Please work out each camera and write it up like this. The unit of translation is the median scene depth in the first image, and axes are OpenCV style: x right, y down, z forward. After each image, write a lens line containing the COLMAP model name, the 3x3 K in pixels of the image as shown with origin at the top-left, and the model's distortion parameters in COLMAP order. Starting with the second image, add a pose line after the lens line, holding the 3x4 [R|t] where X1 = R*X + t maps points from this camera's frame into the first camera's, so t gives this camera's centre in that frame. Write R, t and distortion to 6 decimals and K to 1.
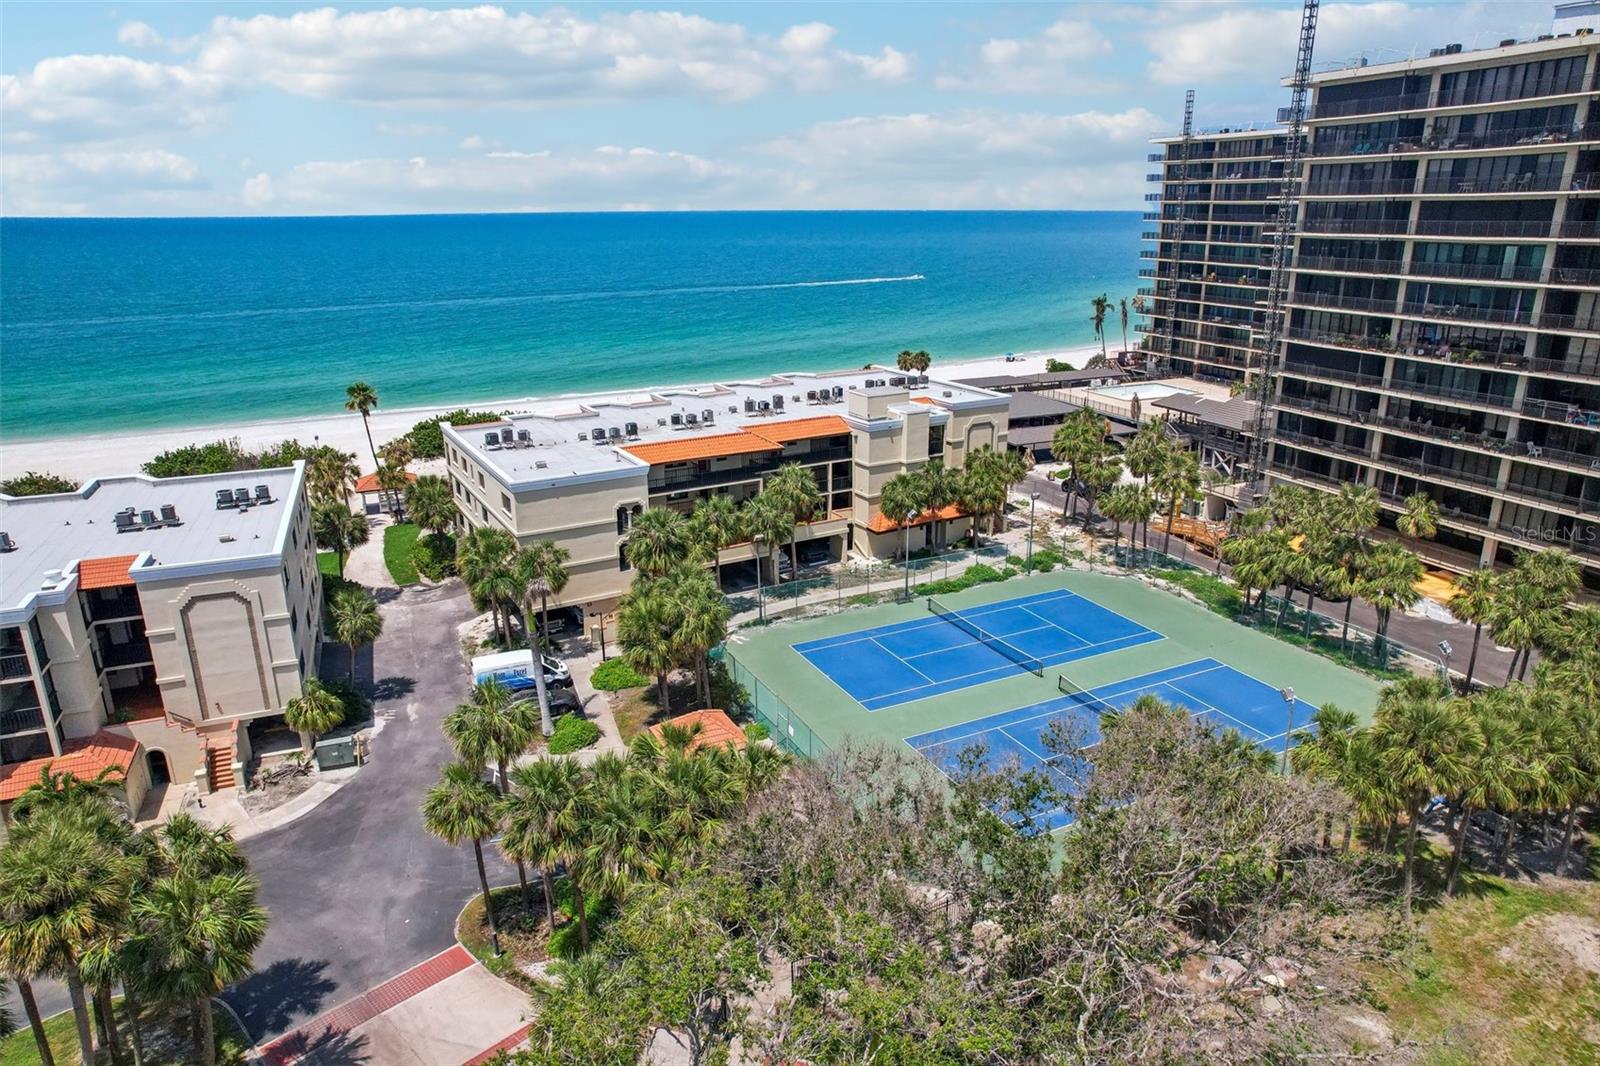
lens RADIAL K [[1014.8, 0, 795.4], [0, 1014.8, 533.4], [0, 0, 1]] dist [-0.026005, 0.002166]
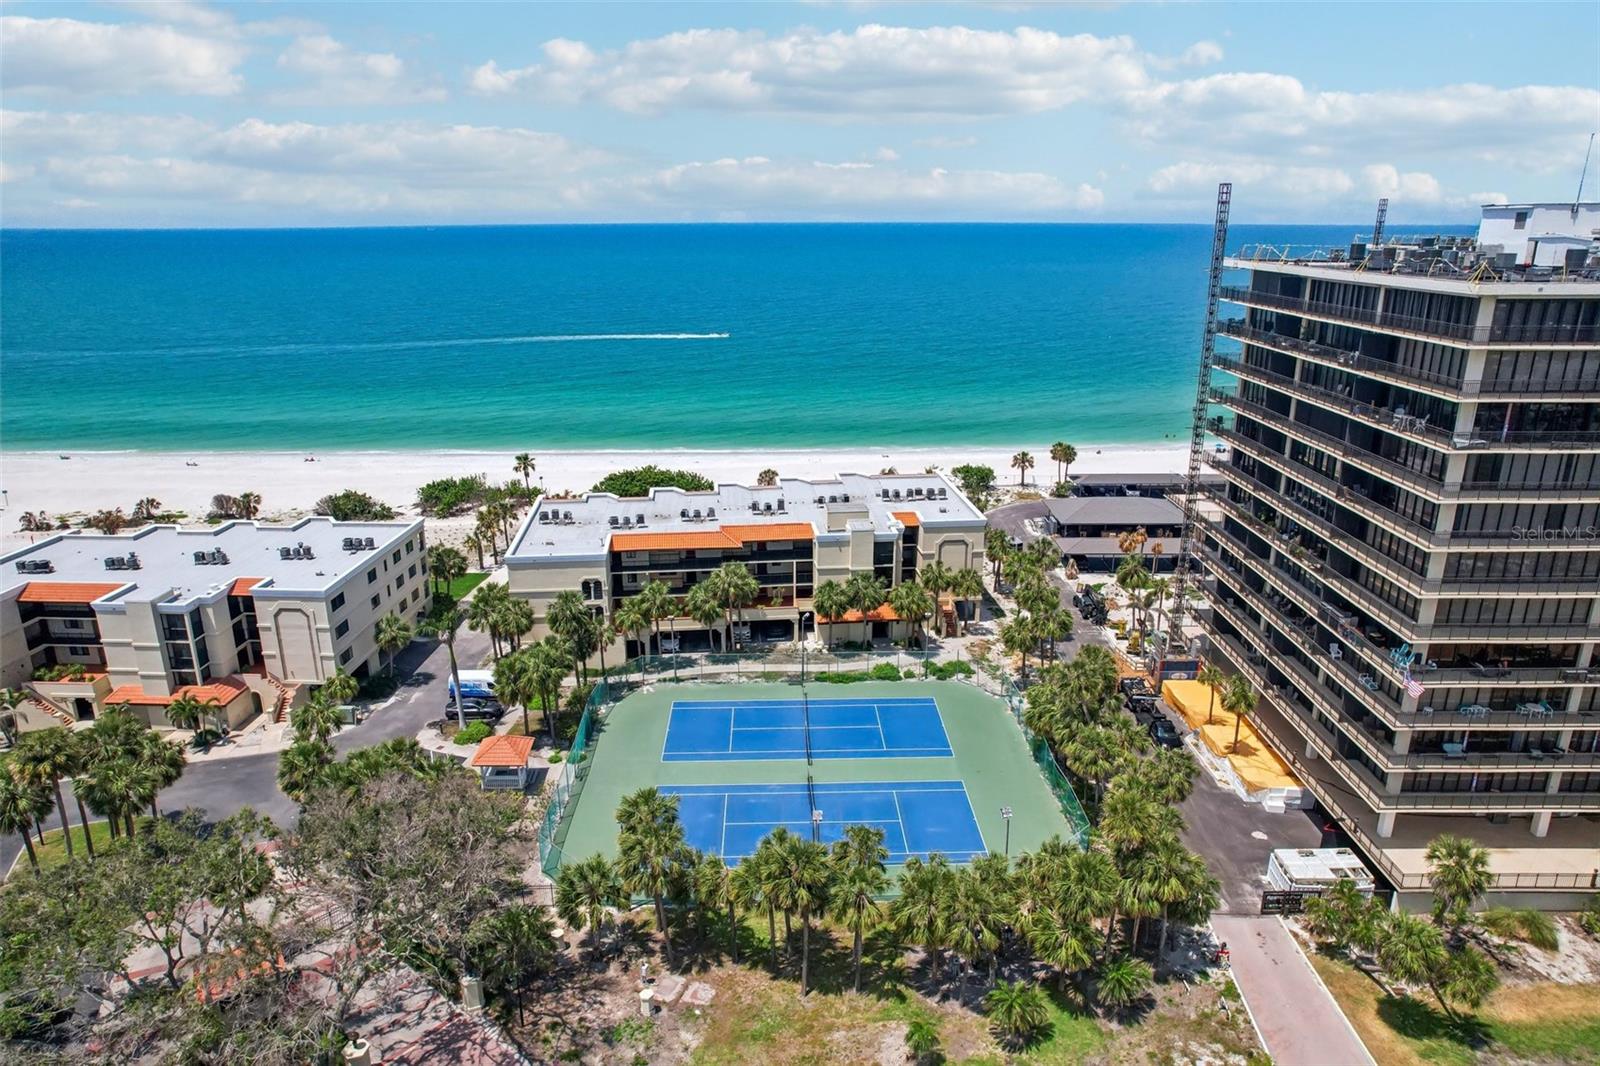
lens RADIAL K [[1014.8, 0, 805.0], [0, 1014.8, 534.3], [0, 0, 1]] dist [-0.026005, 0.002166]
pose [[0.909807, 0.128164, -0.394748, 0.673365], [-0.129849, 0.991277, 0.022566, -0.166713], [0.394196, 0.030727, 0.918512, -0.176021]]
